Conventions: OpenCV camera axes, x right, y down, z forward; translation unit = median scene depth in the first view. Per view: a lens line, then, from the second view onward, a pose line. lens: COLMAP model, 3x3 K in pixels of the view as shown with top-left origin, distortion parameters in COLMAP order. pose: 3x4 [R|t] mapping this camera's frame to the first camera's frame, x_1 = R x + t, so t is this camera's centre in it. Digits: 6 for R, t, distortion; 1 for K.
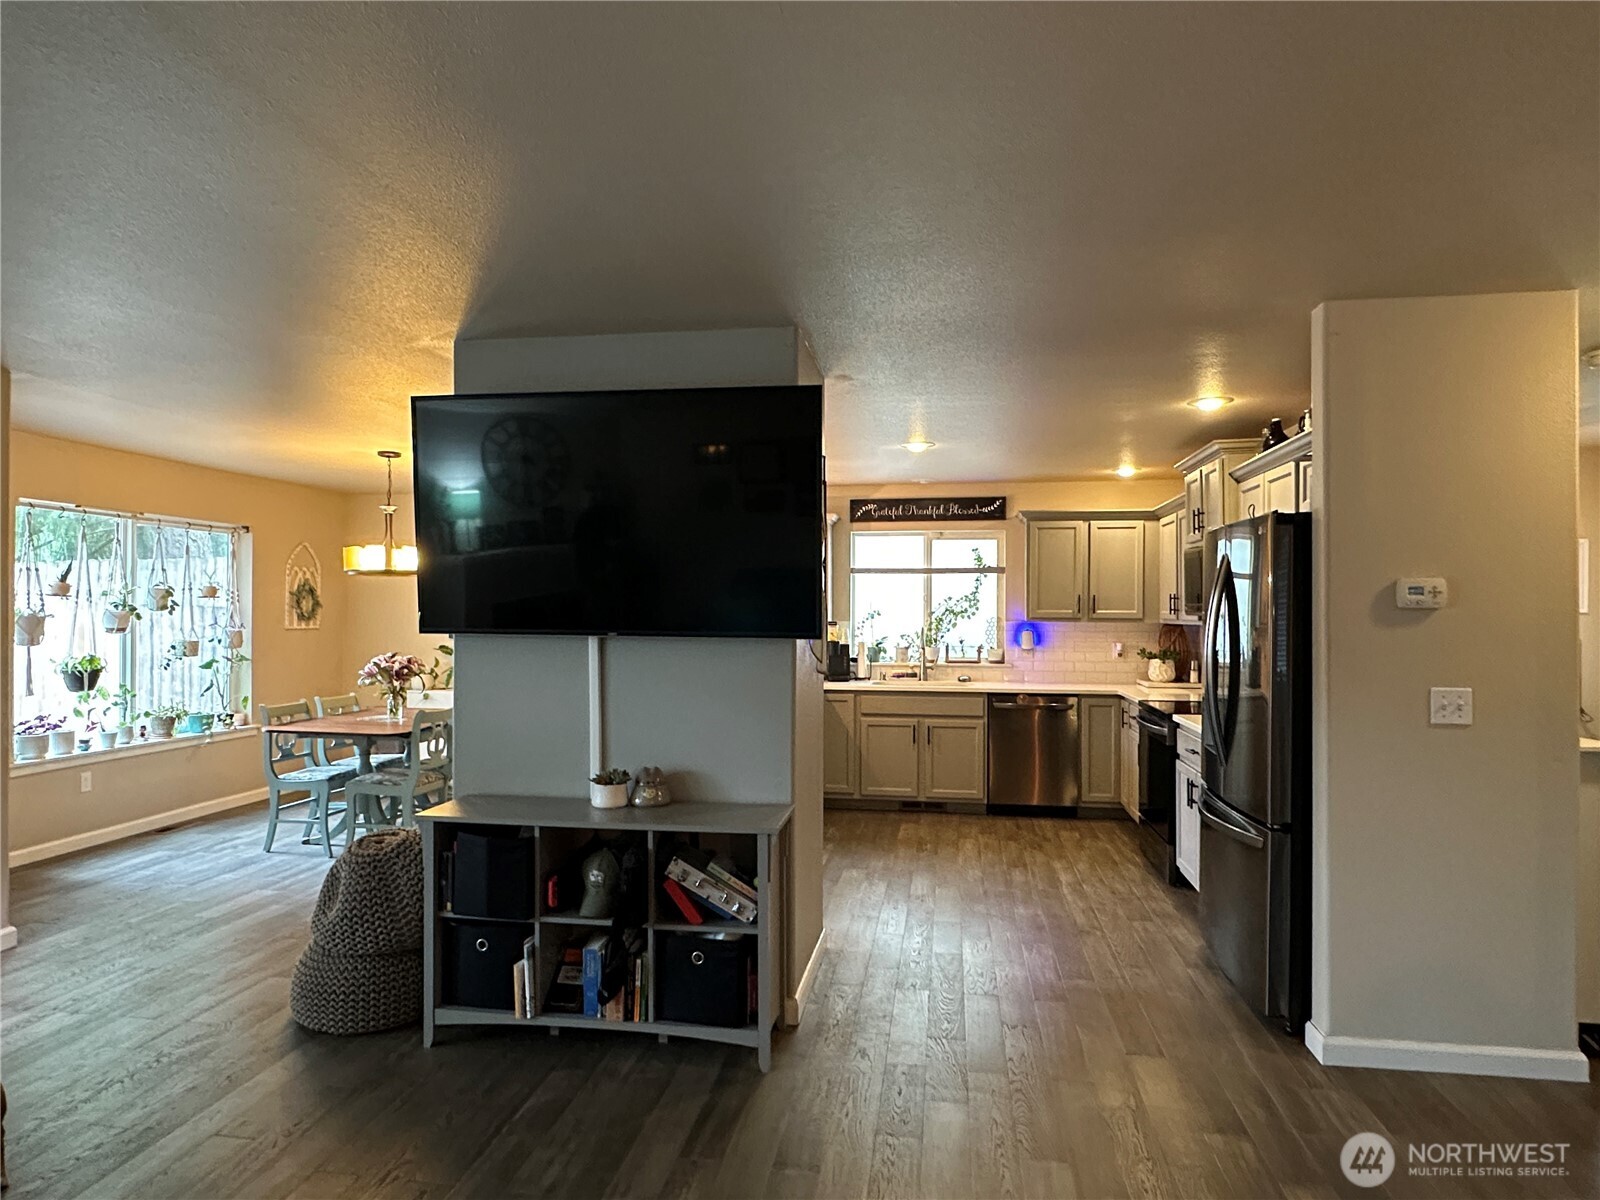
lens RADIAL K [[951.0, 0, 800.0], [0, 951.0, 600.0], [0, 0, 1]] dist [-0.000098, 0.001169]
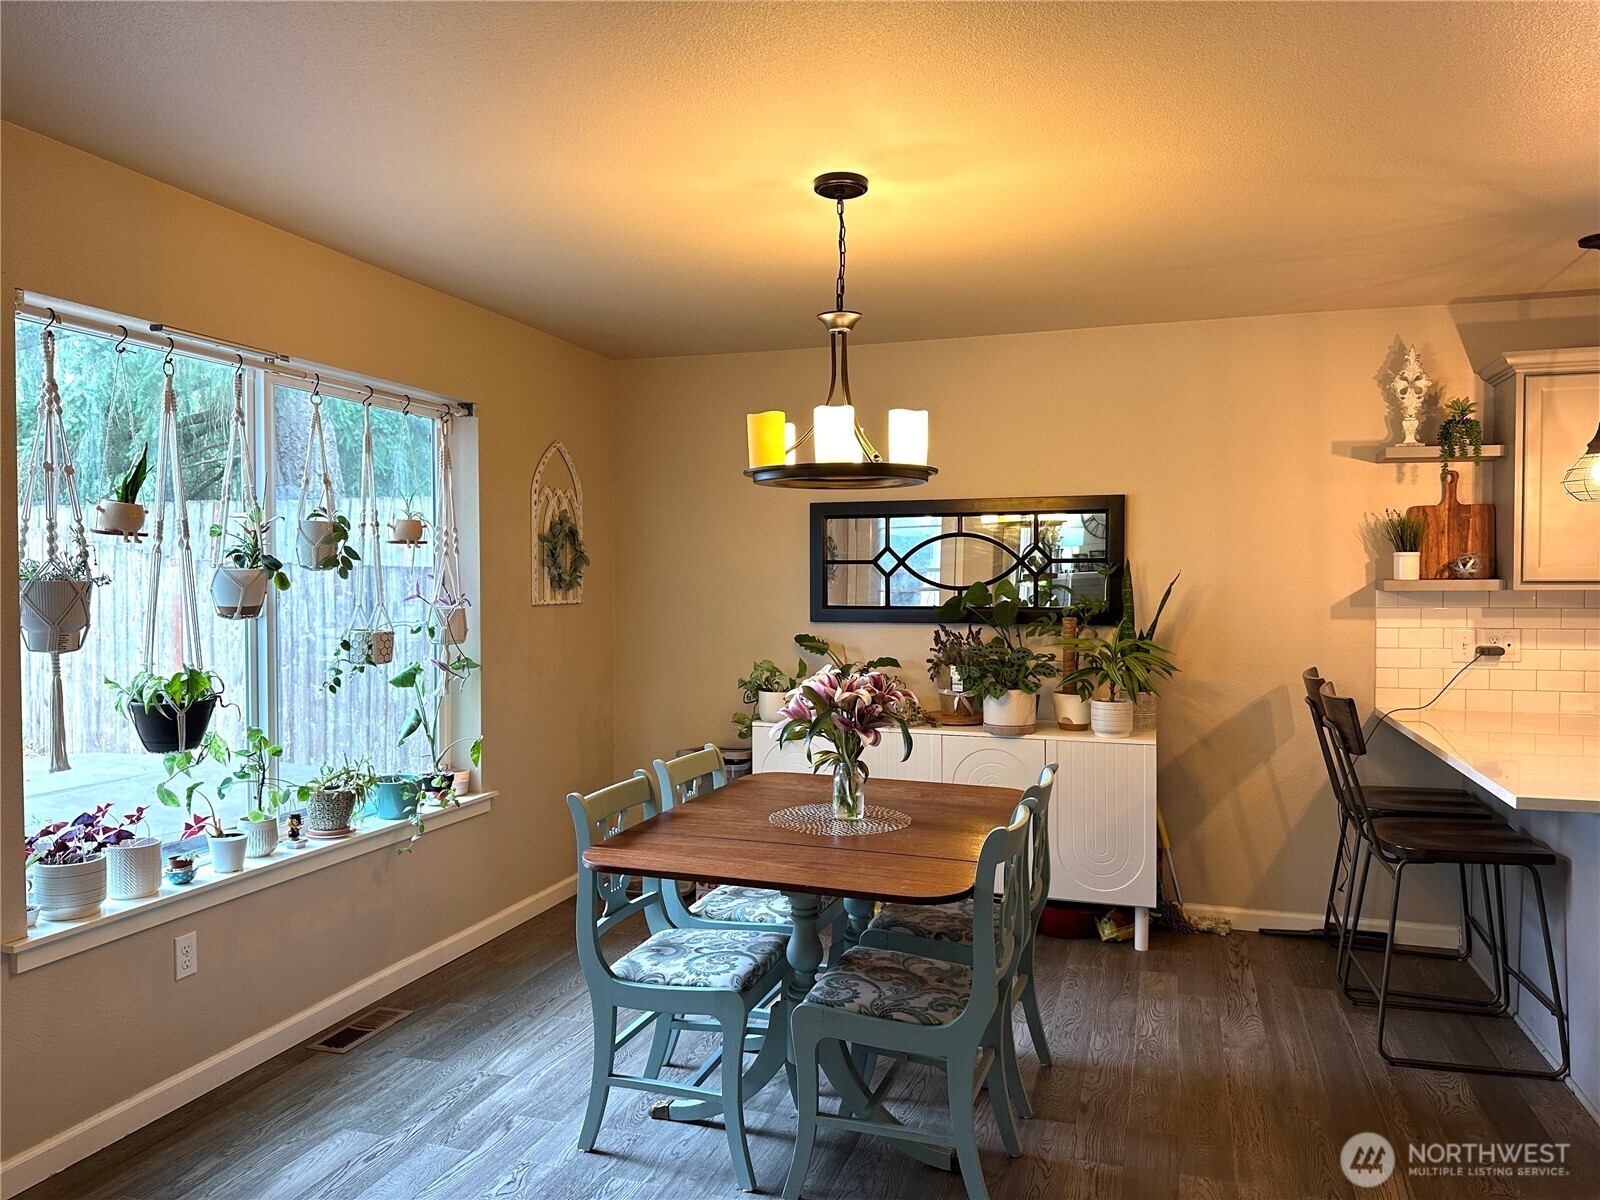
lens RADIAL K [[1141.7, 0, 800.0], [0, 1141.7, 600.0], [0, 0, 1]] dist [0.063521, -0.086683]
pose [[0.987830, 0.000616, -0.155538, -0.360775], [0.004517, 0.999457, 0.032644, 0.009204], [0.155474, -0.032950, 0.987290, 0.486572]]
